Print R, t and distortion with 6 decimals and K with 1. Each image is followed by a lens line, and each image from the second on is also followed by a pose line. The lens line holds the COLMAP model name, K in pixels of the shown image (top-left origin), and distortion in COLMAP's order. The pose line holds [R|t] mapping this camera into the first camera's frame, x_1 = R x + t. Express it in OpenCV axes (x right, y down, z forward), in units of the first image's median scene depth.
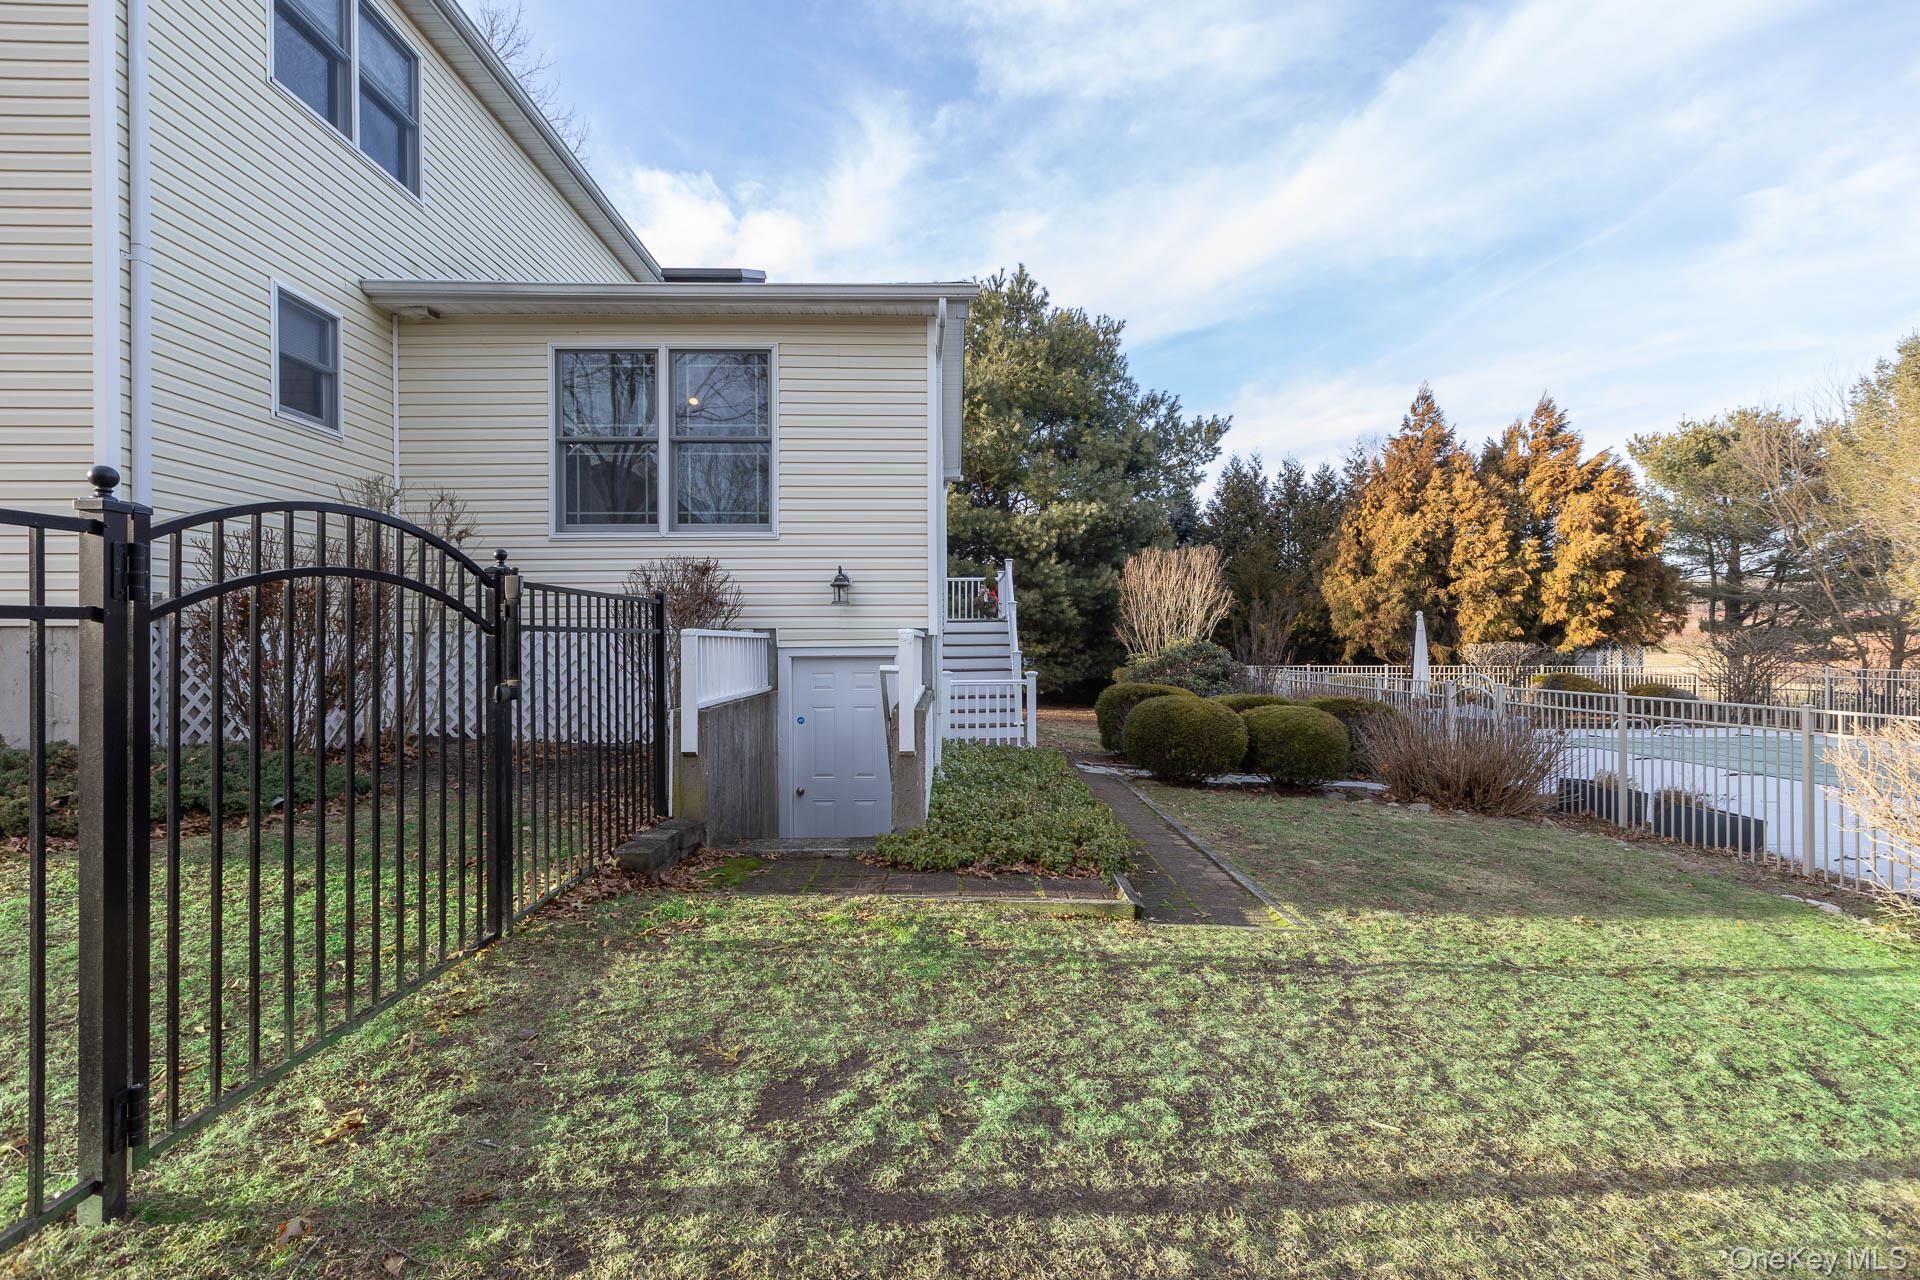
lens RADIAL K [[860.1, 0, 954.5], [0, 860.1, 646.5], [0, 0, 1]] dist [0.009287, 0.000163]
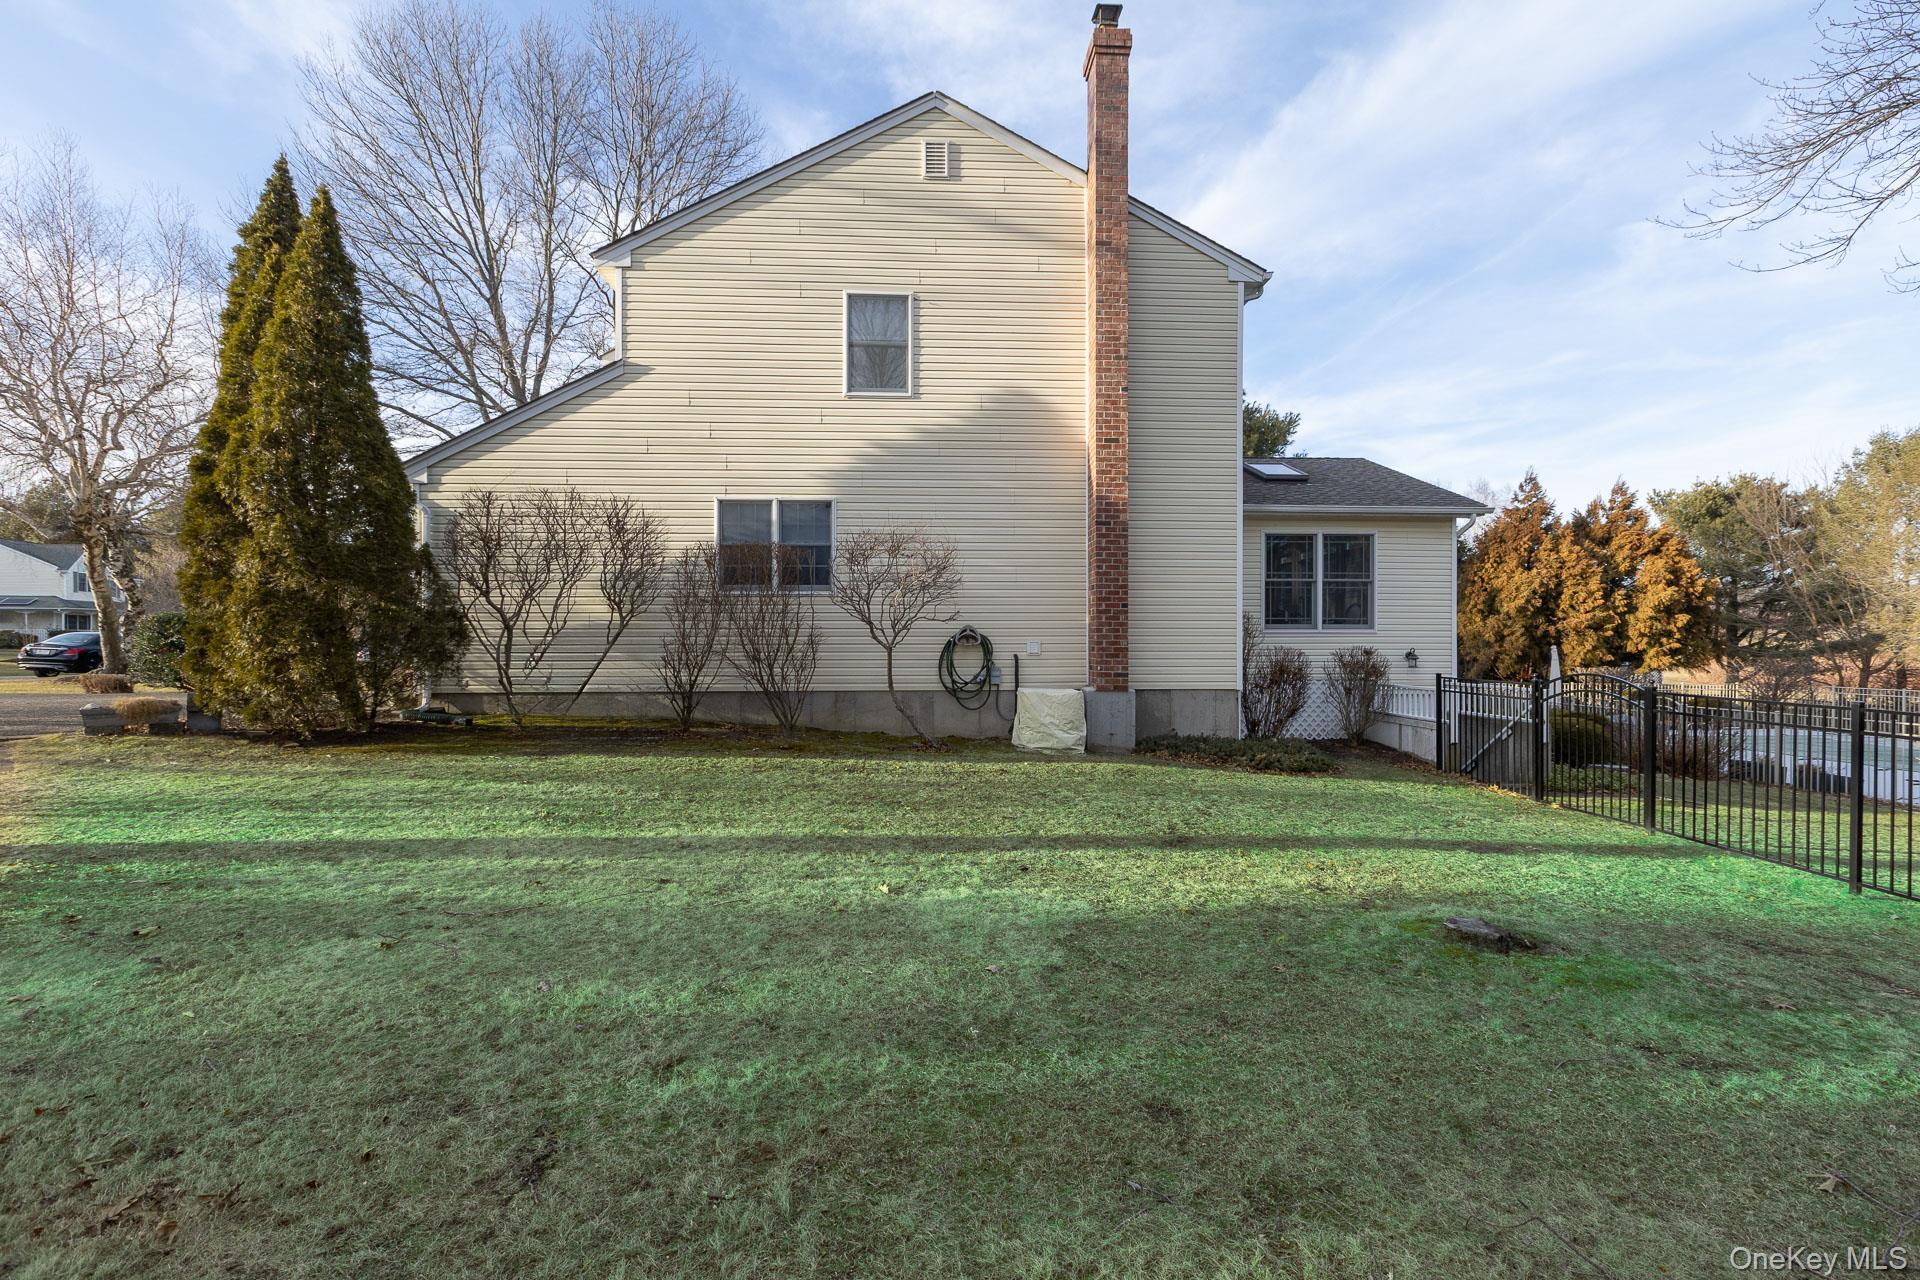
lens RADIAL K [[860.1, 0, 962.2], [0, 860.1, 641.7], [0, 0, 1]] dist [0.009287, 0.000163]
pose [[0.999035, 0.002486, 0.043842, -0.409830], [-0.002116, 0.999962, -0.008484, -0.029144], [-0.043861, 0.008383, 0.999002, -0.298726]]
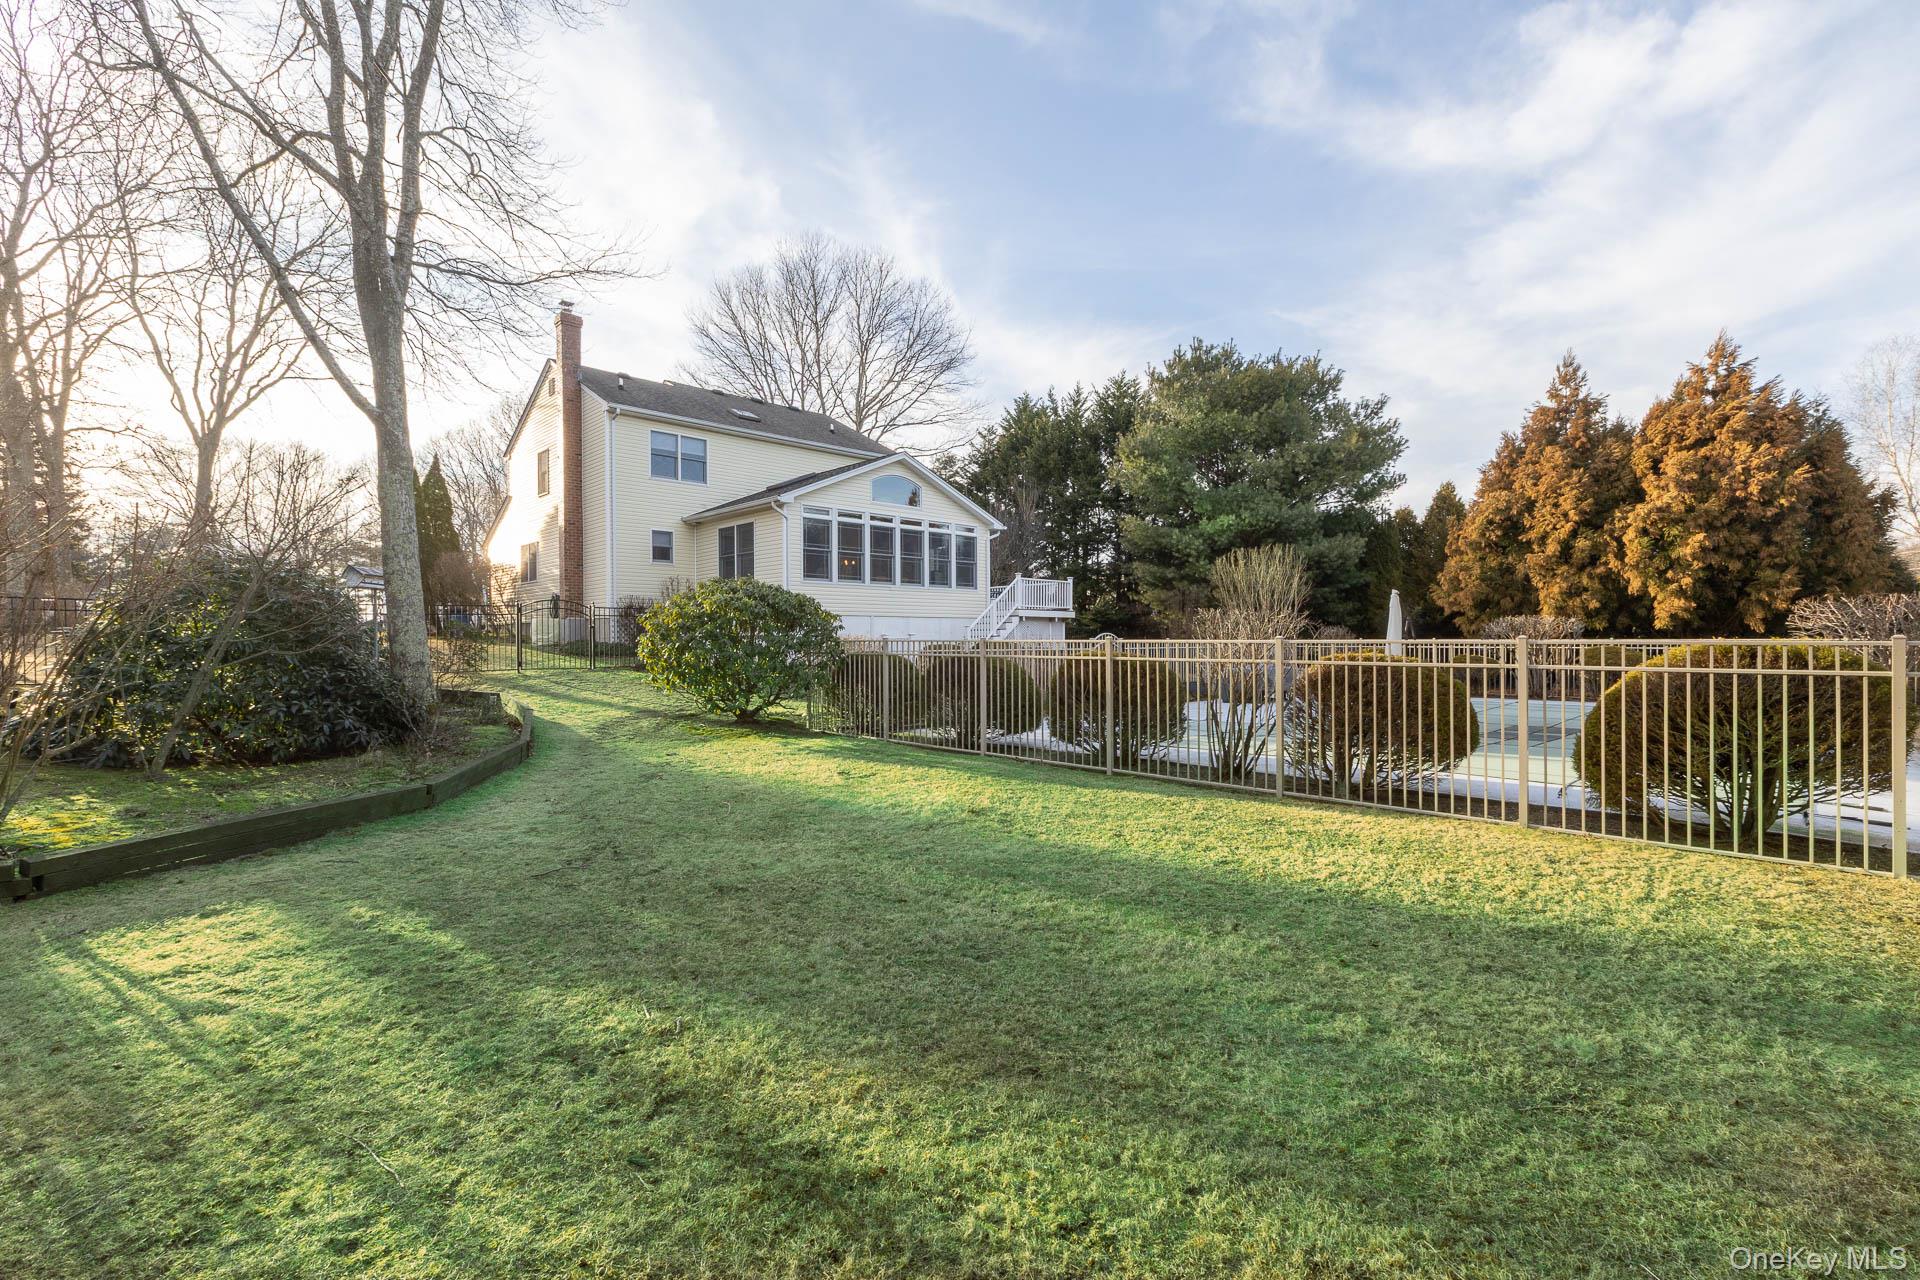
lens RADIAL K [[860.1, 0, 956.0], [0, 860.1, 640.1], [0, 0, 1]] dist [0.009287, 0.000163]
pose [[0.697238, -0.003739, -0.716830, 0.830618], [0.002587, 0.999993, -0.002700, 0.026387], [0.716835, 0.000028, 0.697243, -0.203365]]
